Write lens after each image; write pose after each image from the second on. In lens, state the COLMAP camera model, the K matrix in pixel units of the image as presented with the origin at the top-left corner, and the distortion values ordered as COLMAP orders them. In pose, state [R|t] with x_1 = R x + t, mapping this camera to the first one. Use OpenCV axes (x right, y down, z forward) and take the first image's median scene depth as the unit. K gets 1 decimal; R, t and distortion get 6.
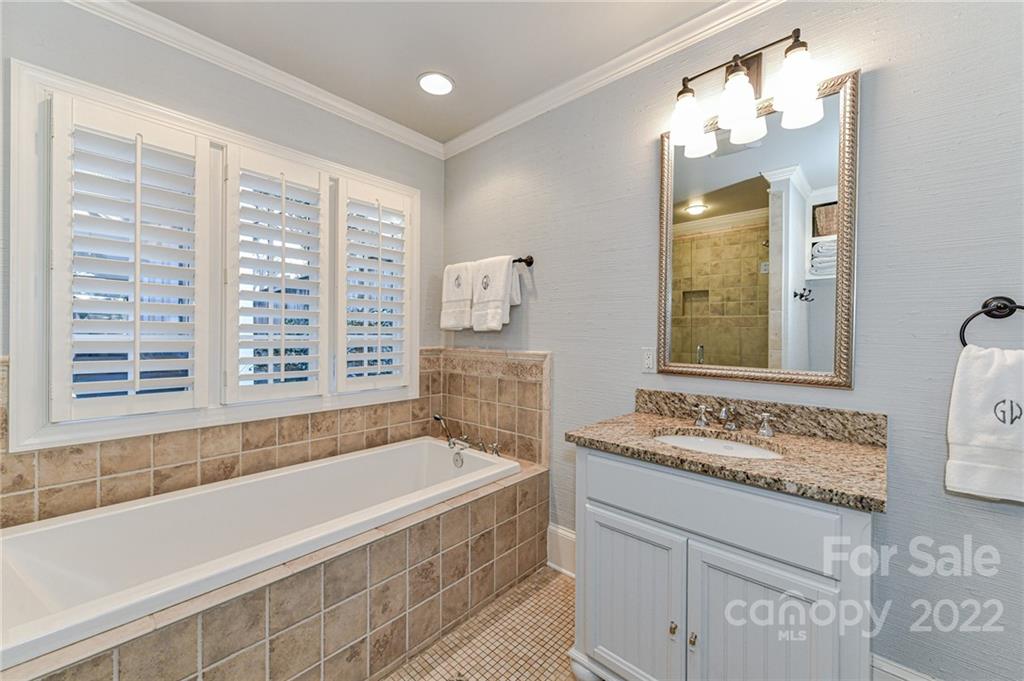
lens RADIAL K [[402.2, 0, 506.4], [0, 402.2, 335.9], [0, 0, 1]] dist [0.001439, -0.000574]
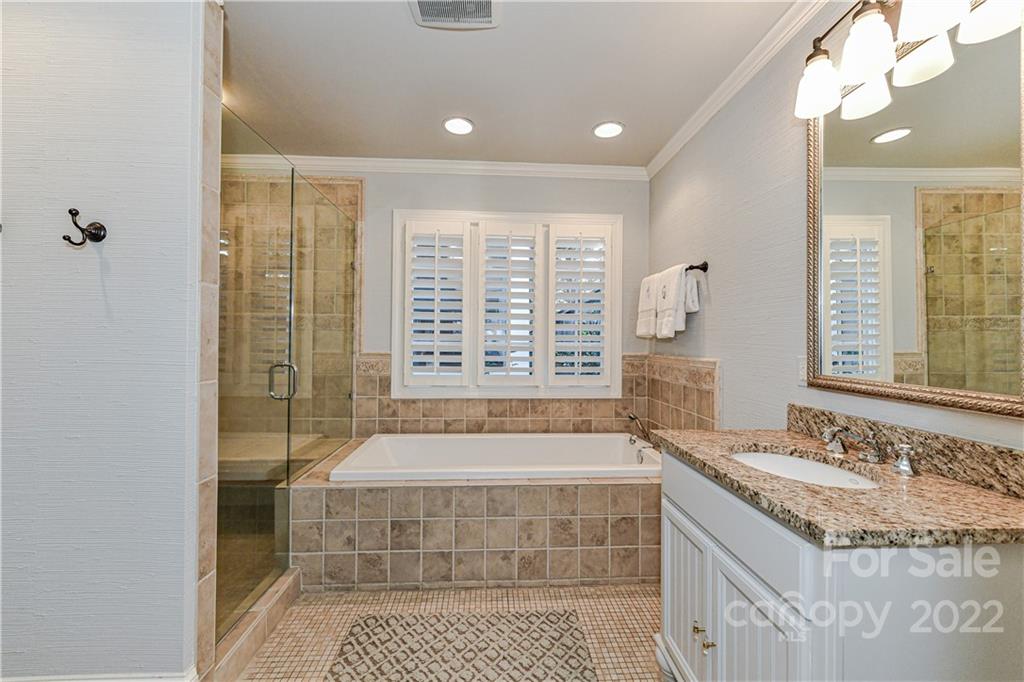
lens RADIAL K [[402.2, 0, 506.4], [0, 402.2, 336.4], [0, 0, 1]] dist [0.001439, -0.000574]
pose [[0.709956, -0.009906, -0.704176, 0.513460], [-0.005832, 0.999784, -0.019944, 0.008075], [0.704222, 0.018266, 0.709745, -0.047162]]
